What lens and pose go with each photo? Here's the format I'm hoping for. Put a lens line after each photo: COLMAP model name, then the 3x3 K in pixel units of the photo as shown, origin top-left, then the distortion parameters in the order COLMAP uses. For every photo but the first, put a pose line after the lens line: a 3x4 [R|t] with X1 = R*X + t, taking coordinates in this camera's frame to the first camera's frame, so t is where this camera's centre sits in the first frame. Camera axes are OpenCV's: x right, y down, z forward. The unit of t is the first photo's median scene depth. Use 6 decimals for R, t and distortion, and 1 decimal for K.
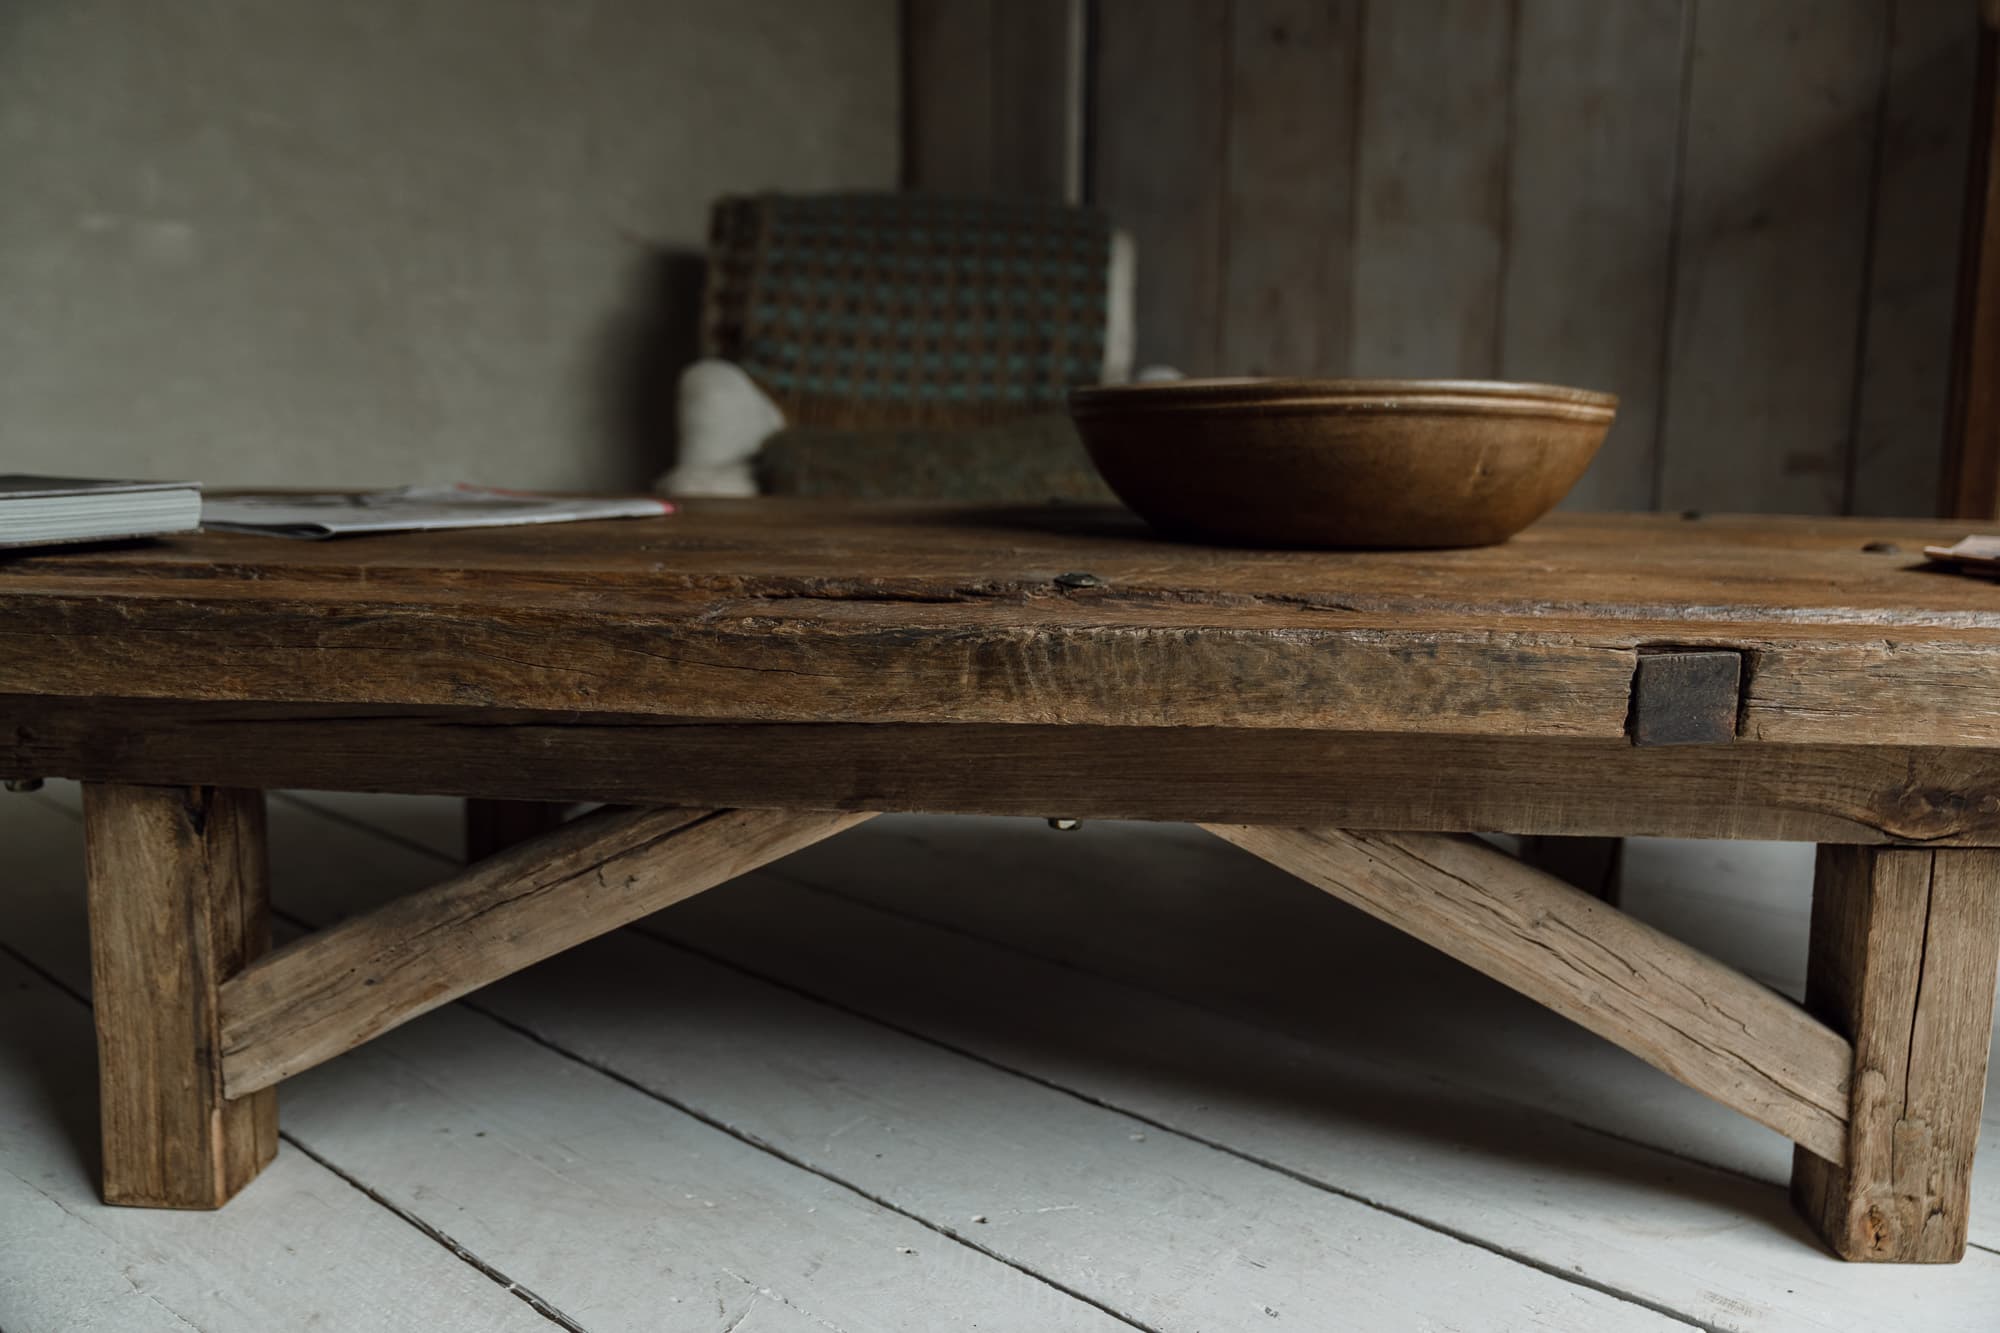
lens RADIAL K [[1685.5, 0, 1006.9], [0, 1685.5, 662.5], [0, 0, 1]] dist [-0.012740, 0.007668]
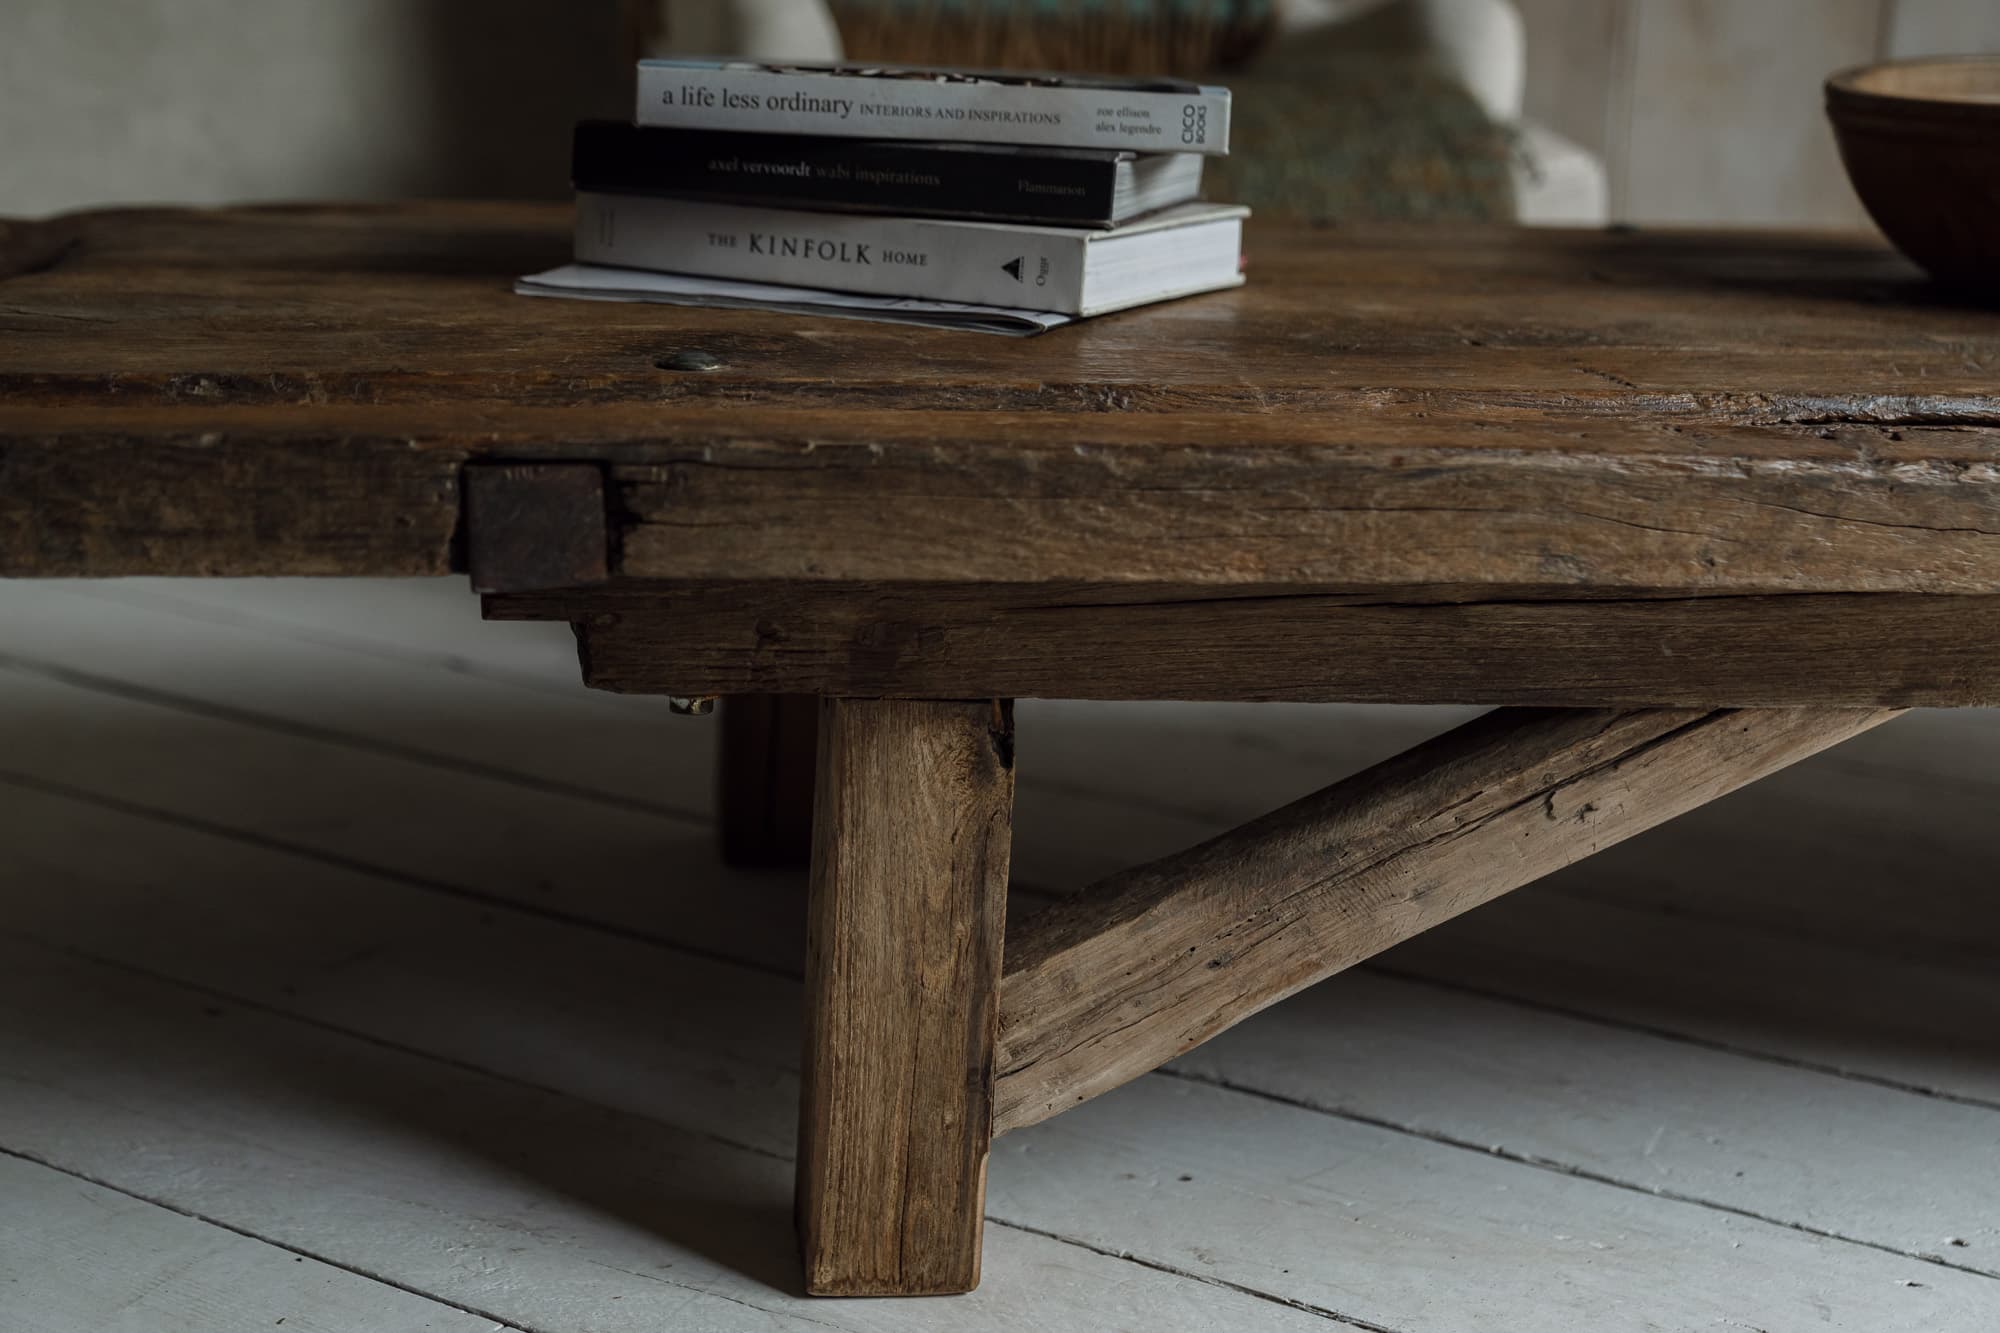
lens RADIAL K [[3014.0, 0, 975.3], [0, 3014.0, 664.7], [0, 0, 1]] dist [-0.007774, 0.033423]
pose [[0.984530, -0.026857, 0.173144, -0.714667], [0.011603, 0.996007, 0.088519, -0.052960], [-0.174830, -0.085141, 0.980910, -0.234874]]
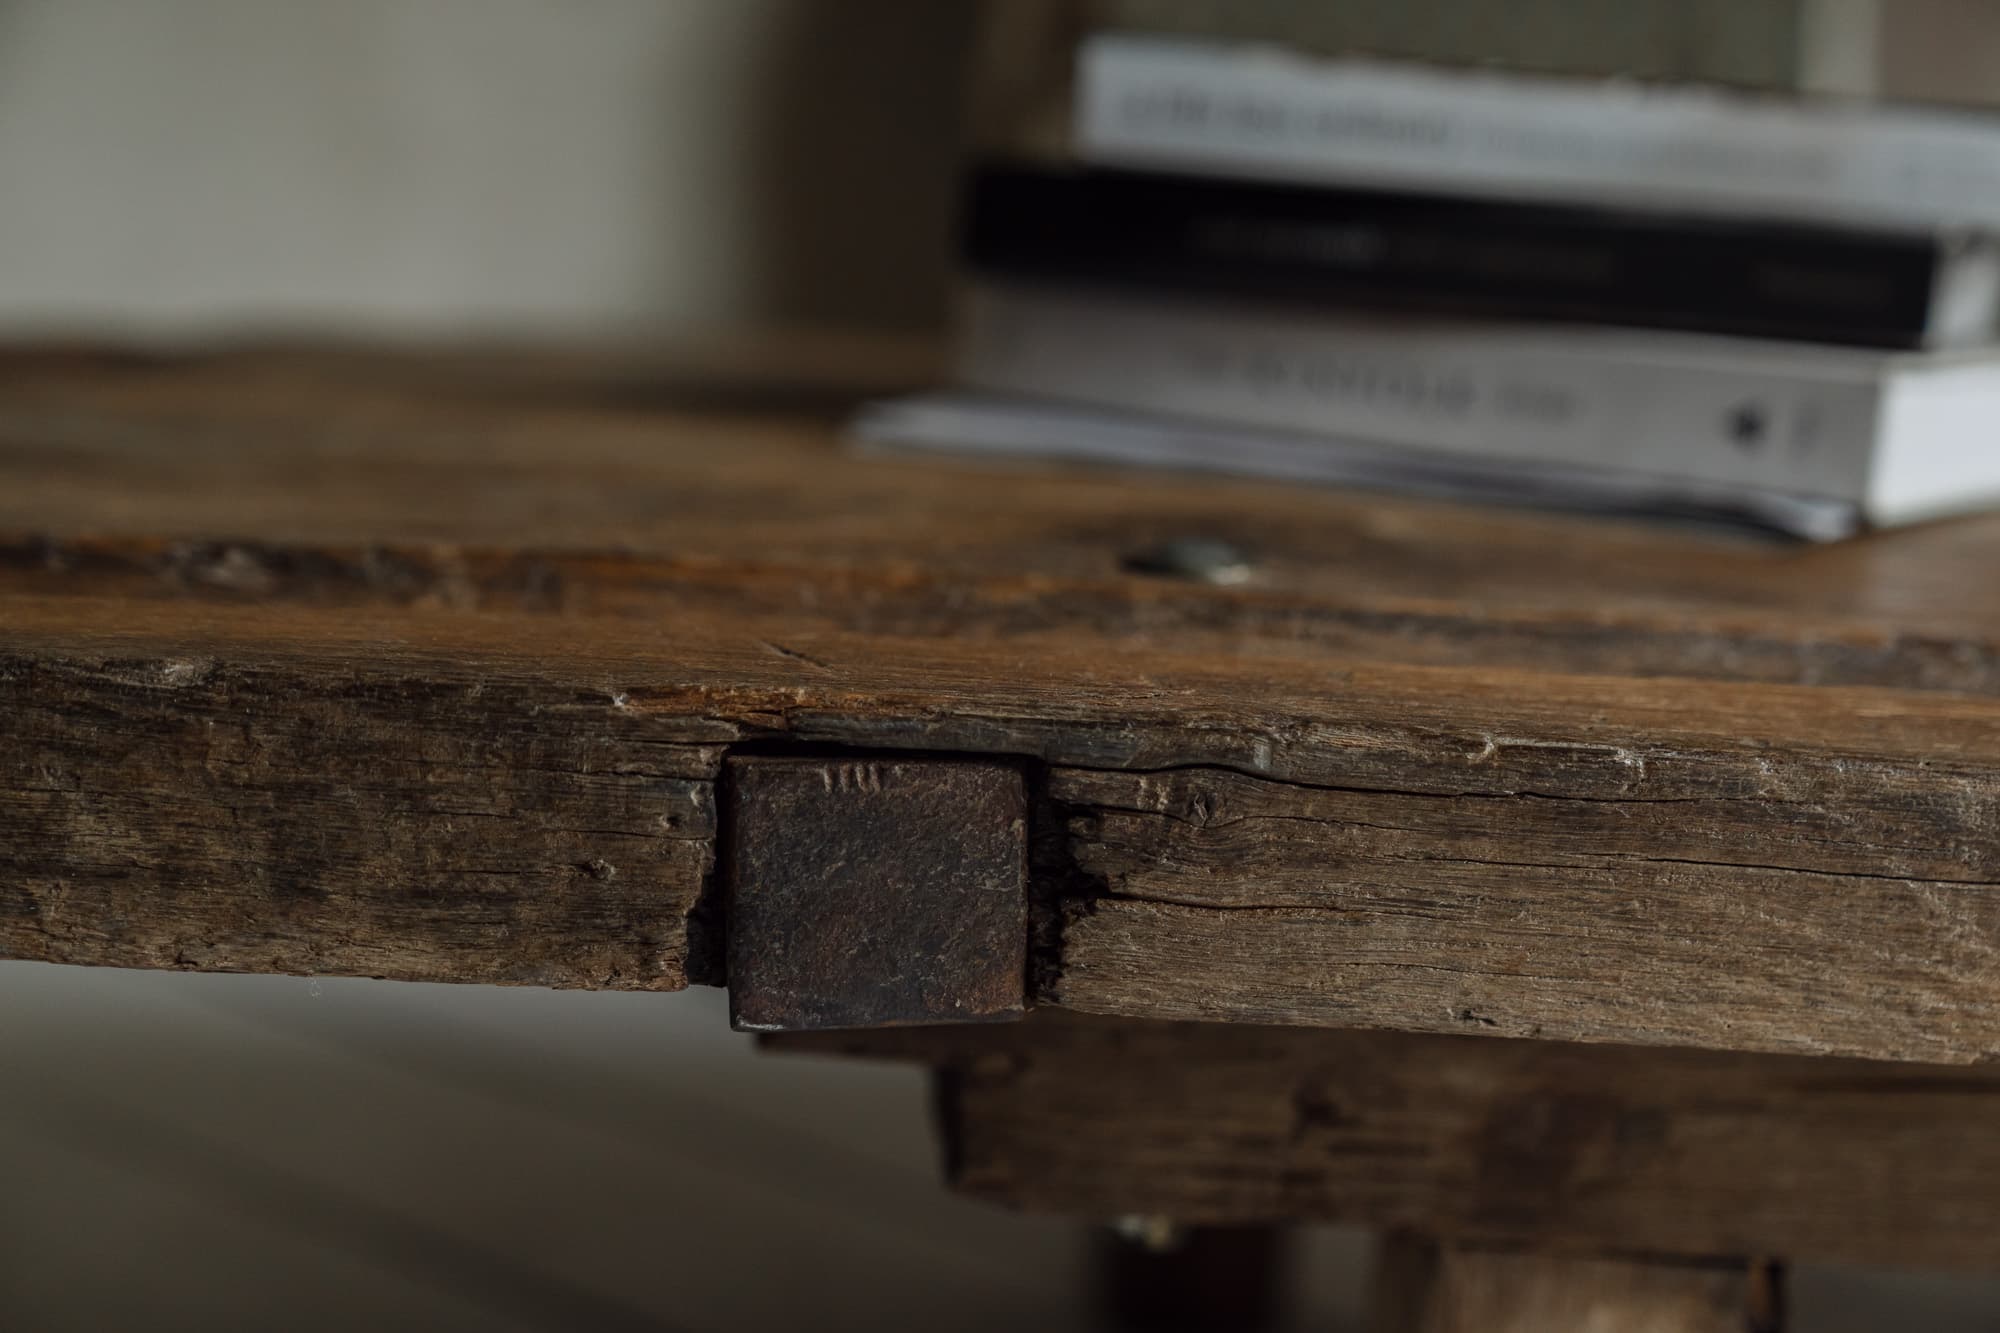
lens RADIAL K [[3014.0, 0, 975.3], [0, 3014.0, 664.7], [0, 0, 1]] dist [-0.007774, 0.033423]
pose [[0.996600, 0.033173, 0.075422, -0.703453], [-0.033759, 0.999409, 0.006504, -0.049774], [-0.075162, -0.009029, 0.997130, 0.383327]]
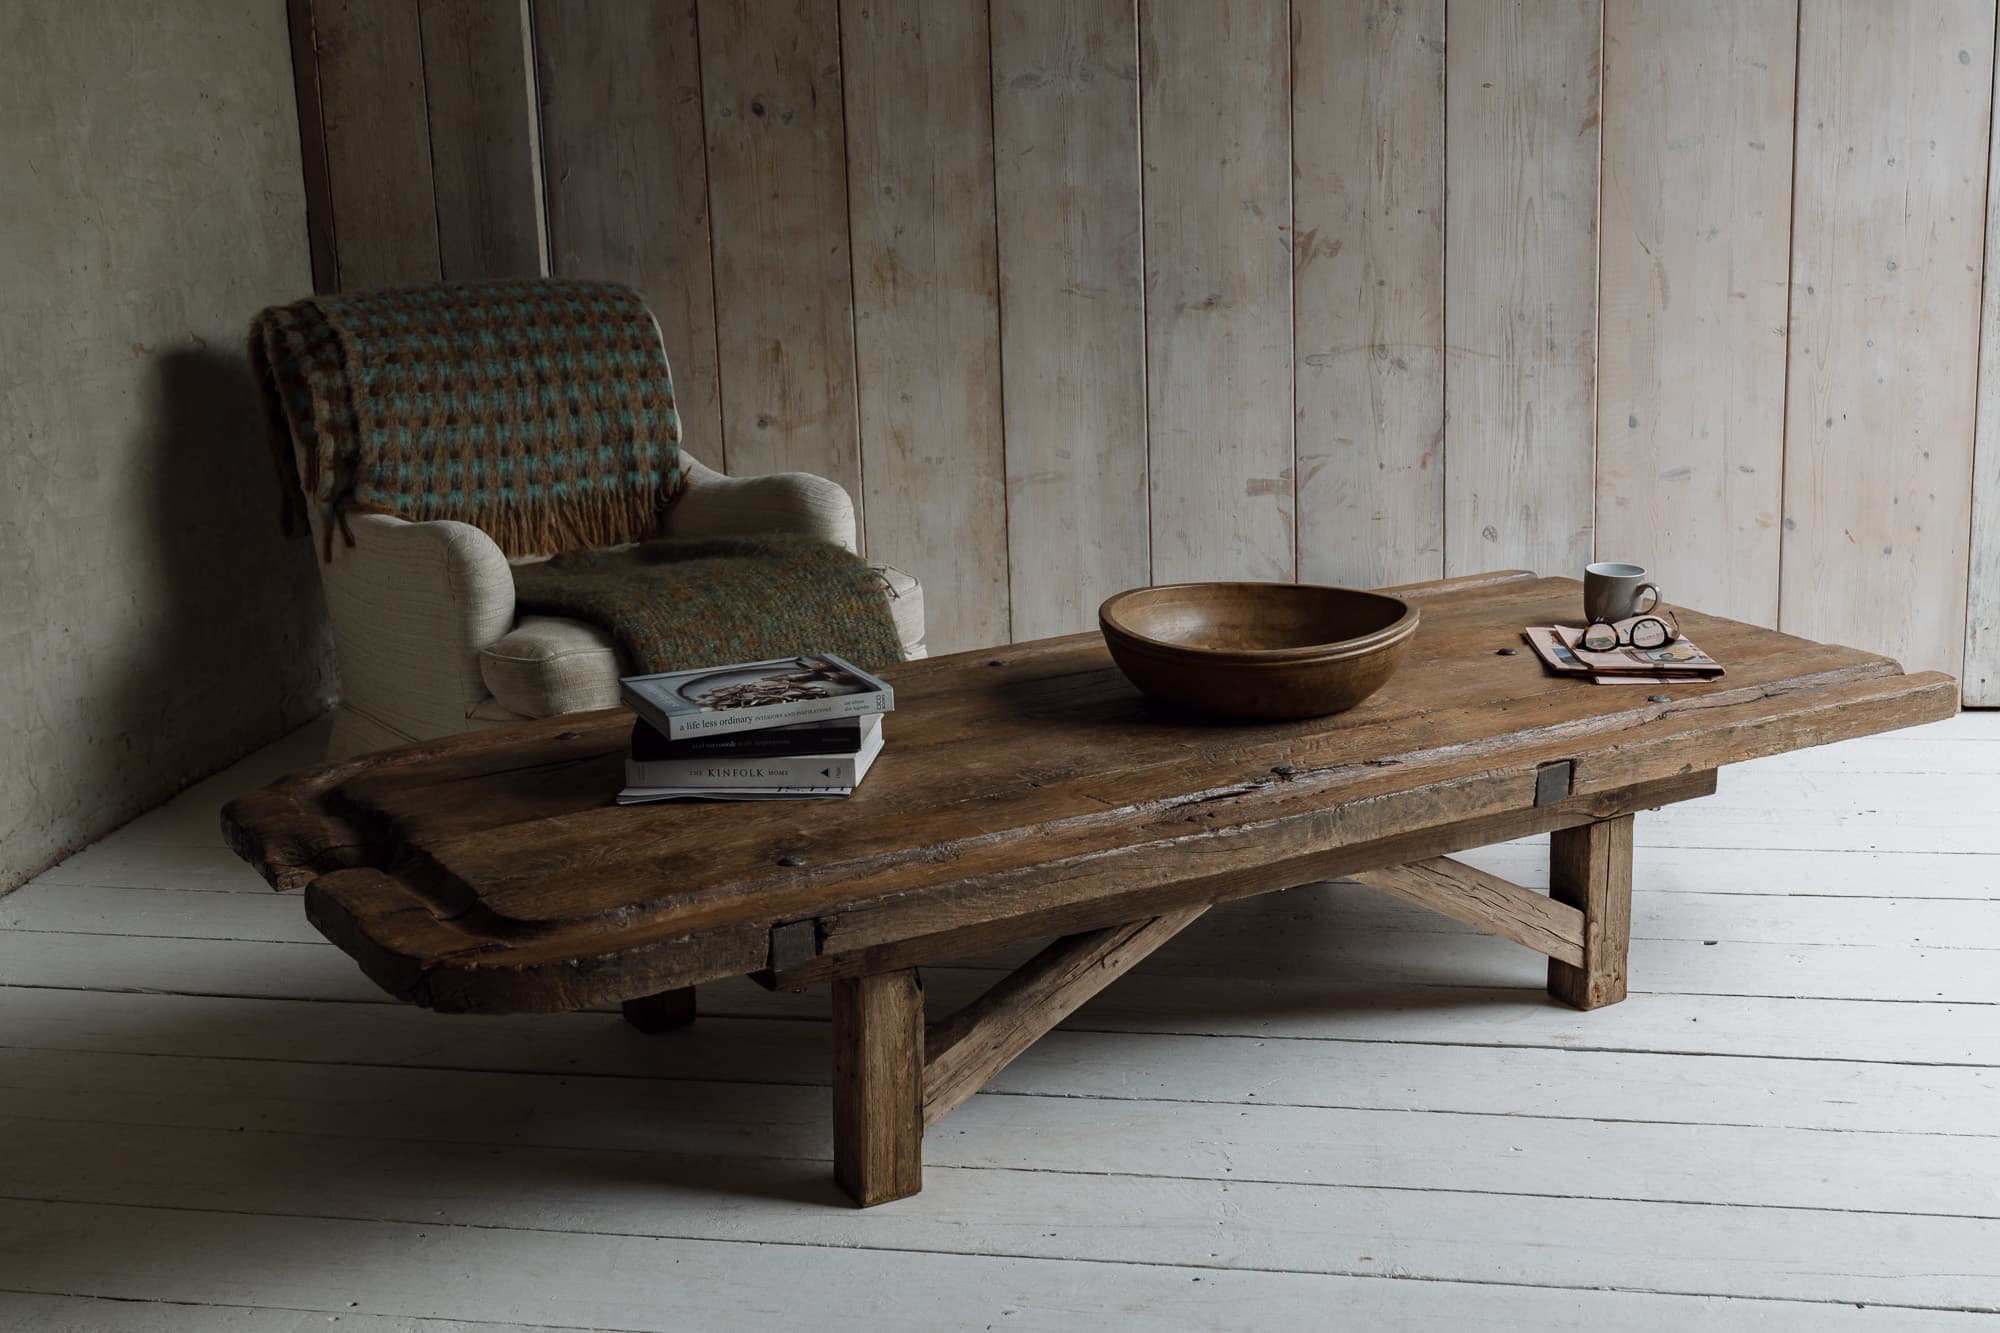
lens RADIAL K [[2544.0, 0, 1000.0], [0, 2544.0, 666.5], [0, 0, 1]] dist [0.010564, -0.004063]
pose [[0.846612, -0.162473, 0.506805, -1.779125], [0.124344, 0.986292, 0.108473, -0.546064], [-0.517481, -0.028816, 0.855209, -1.440950]]
